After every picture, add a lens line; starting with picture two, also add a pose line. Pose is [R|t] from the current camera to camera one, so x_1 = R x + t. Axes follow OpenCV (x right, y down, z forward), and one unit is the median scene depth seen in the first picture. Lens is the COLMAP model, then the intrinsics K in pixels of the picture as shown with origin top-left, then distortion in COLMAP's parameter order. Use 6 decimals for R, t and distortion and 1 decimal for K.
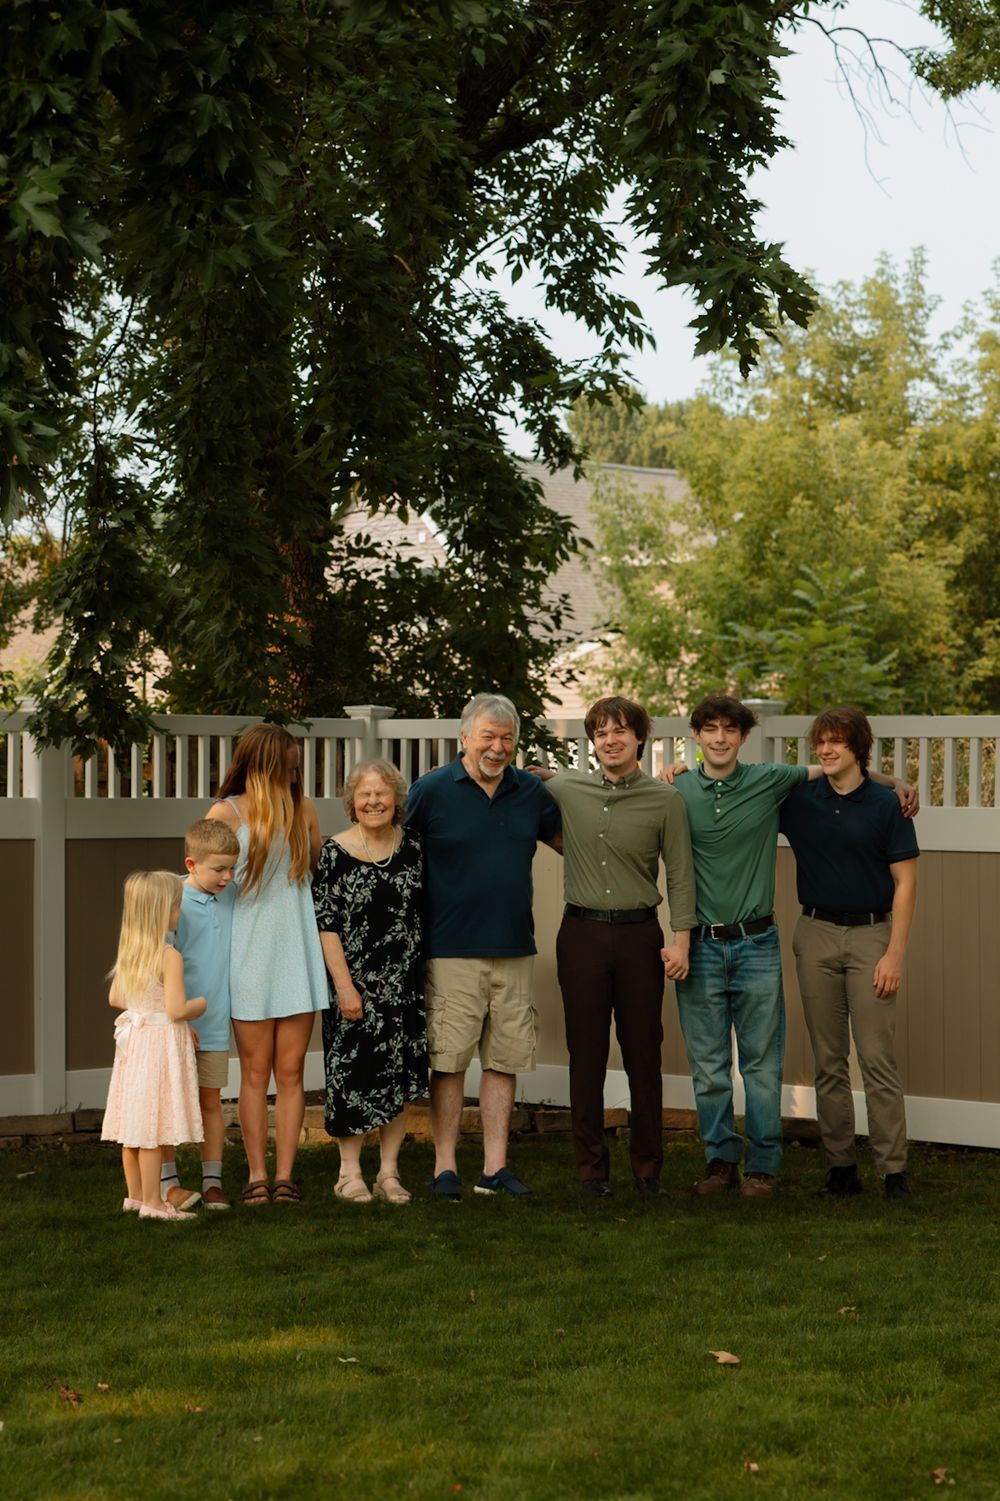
lens RADIAL K [[3396.0, 0, 690.5], [0, 3396.0, 750.9], [0, 0, 1]] dist [0.030821, -0.274382]
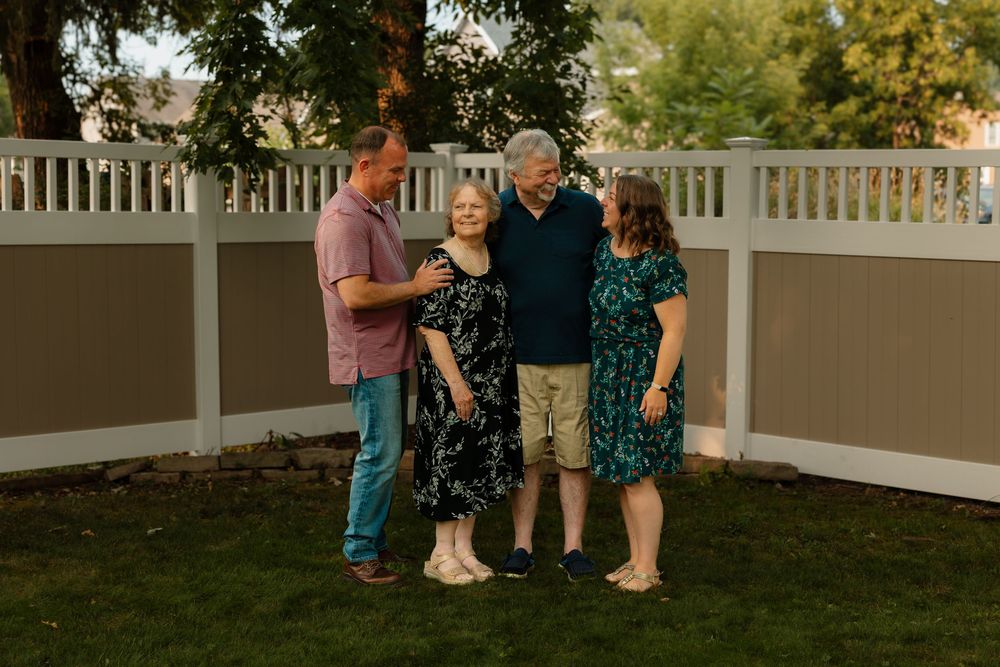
lens RADIAL K [[1635.2, 0, 539.1], [0, 1635.2, 312.1], [0, 0, 1]] dist [0.007718, -0.285072]
pose [[0.998661, 0.005085, -0.051488, -0.019809], [-0.000896, 0.996709, 0.081061, 0.000759], [0.051731, -0.080906, 0.995378, 0.281902]]
